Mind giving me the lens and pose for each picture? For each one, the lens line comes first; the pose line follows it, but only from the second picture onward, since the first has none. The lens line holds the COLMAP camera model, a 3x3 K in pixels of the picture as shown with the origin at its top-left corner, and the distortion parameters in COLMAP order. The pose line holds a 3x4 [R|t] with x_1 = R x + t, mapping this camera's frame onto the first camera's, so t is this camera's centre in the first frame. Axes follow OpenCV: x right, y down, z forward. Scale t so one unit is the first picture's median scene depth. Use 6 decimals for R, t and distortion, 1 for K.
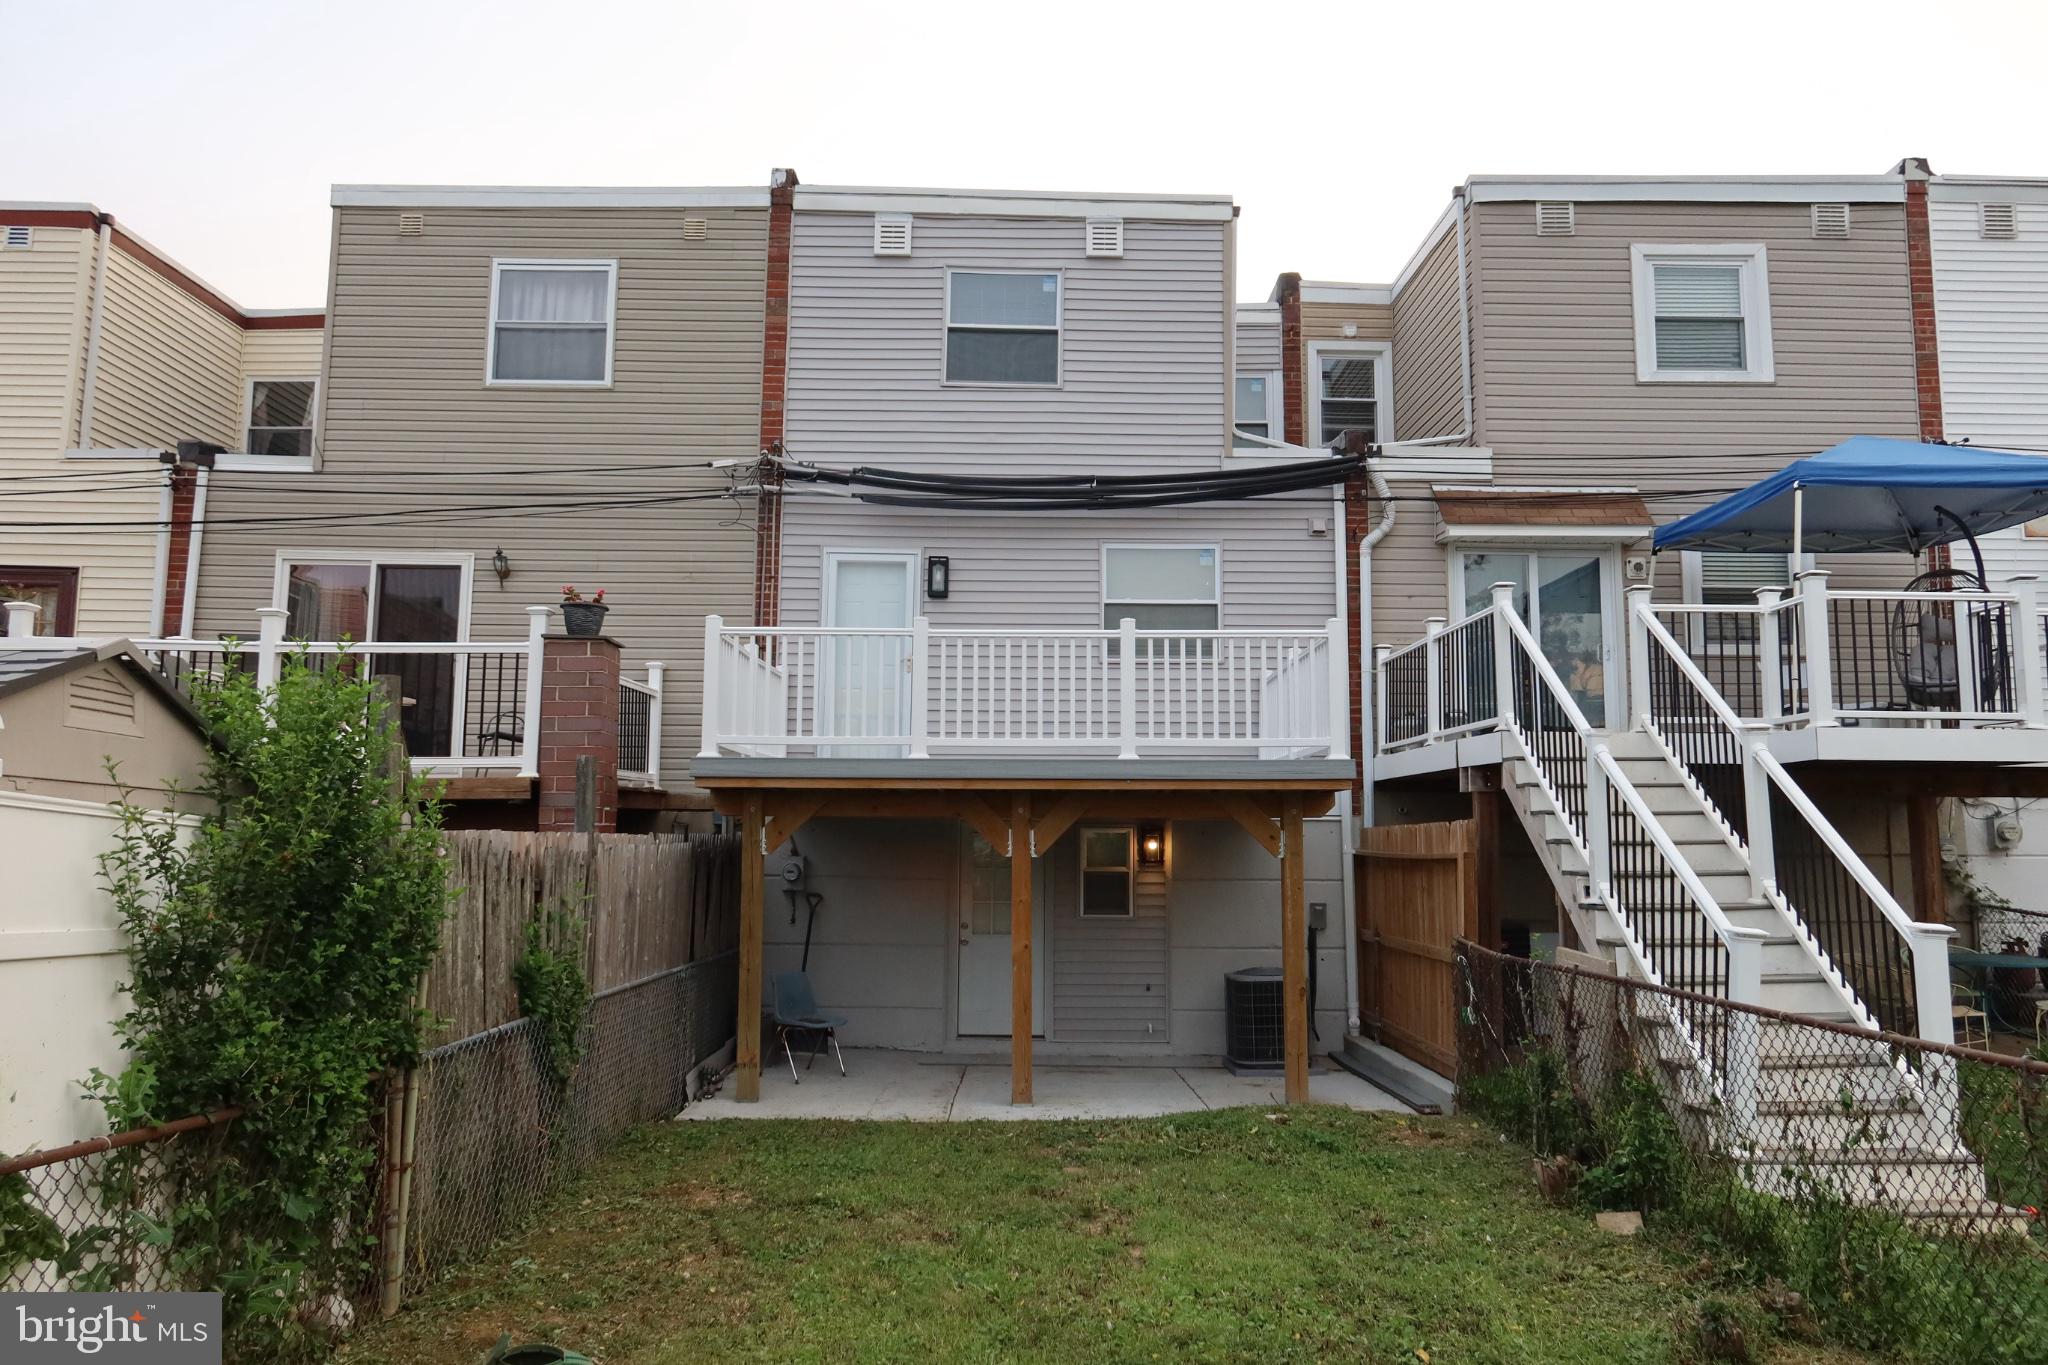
lens RADIAL K [[1409.2, 0, 1011.9], [0, 1409.2, 682.0], [0, 0, 1]] dist [-0.024583, 0.005740]
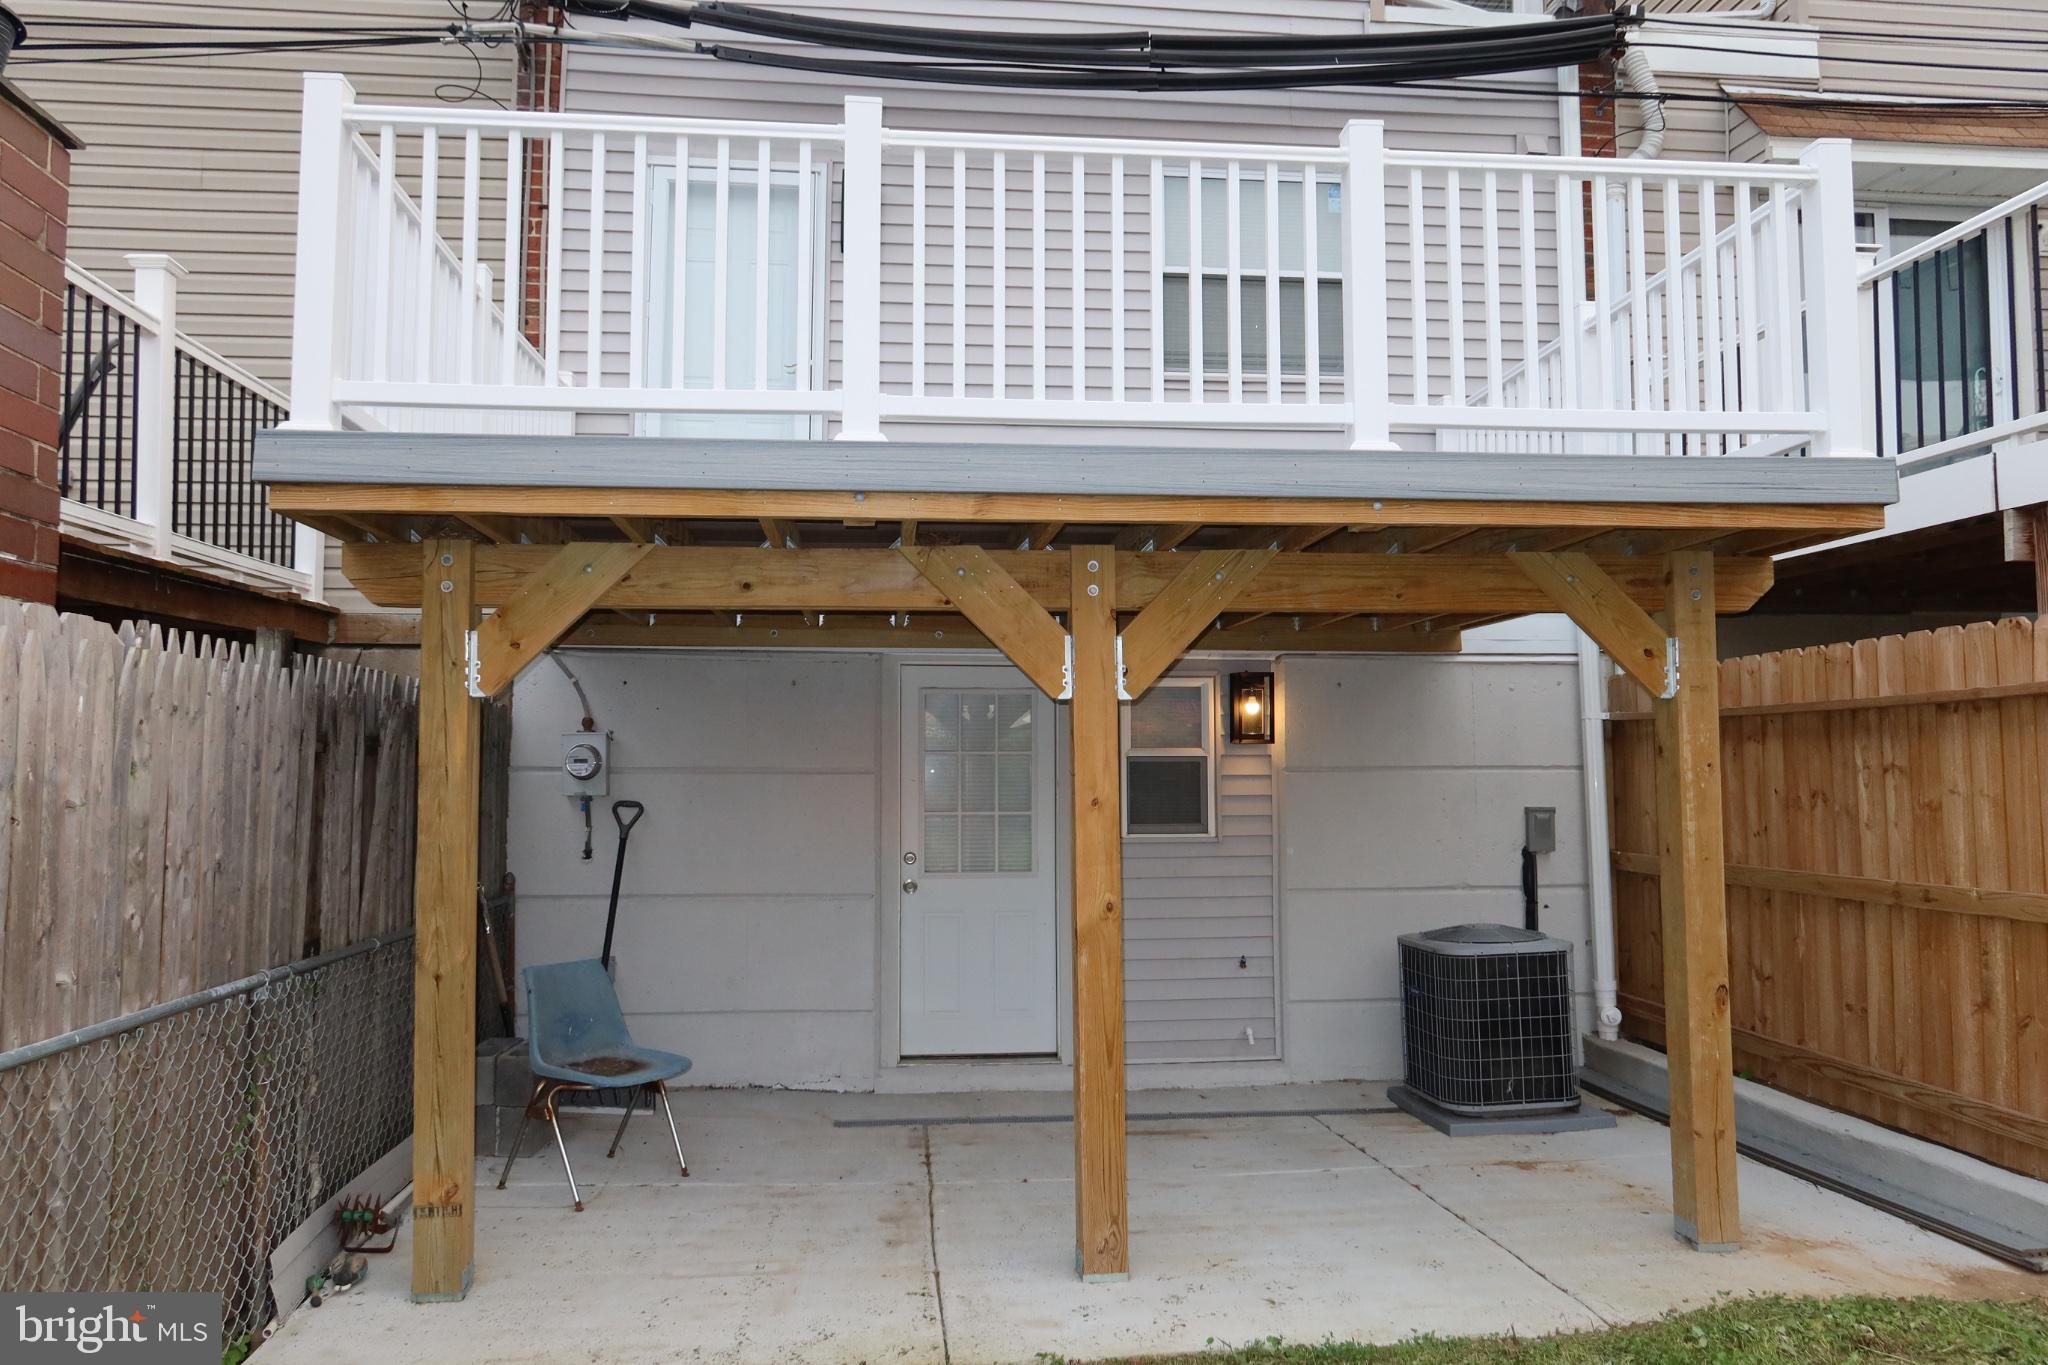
lens RADIAL K [[1409.2, 0, 1011.9], [0, 1409.2, 682.0], [0, 0, 1]] dist [-0.024583, 0.005740]
pose [[0.995396, -0.004369, 0.095744, -0.047961], [-0.000639, 0.998636, 0.052212, 0.078037], [-0.095842, -0.052033, 0.994036, 0.465534]]
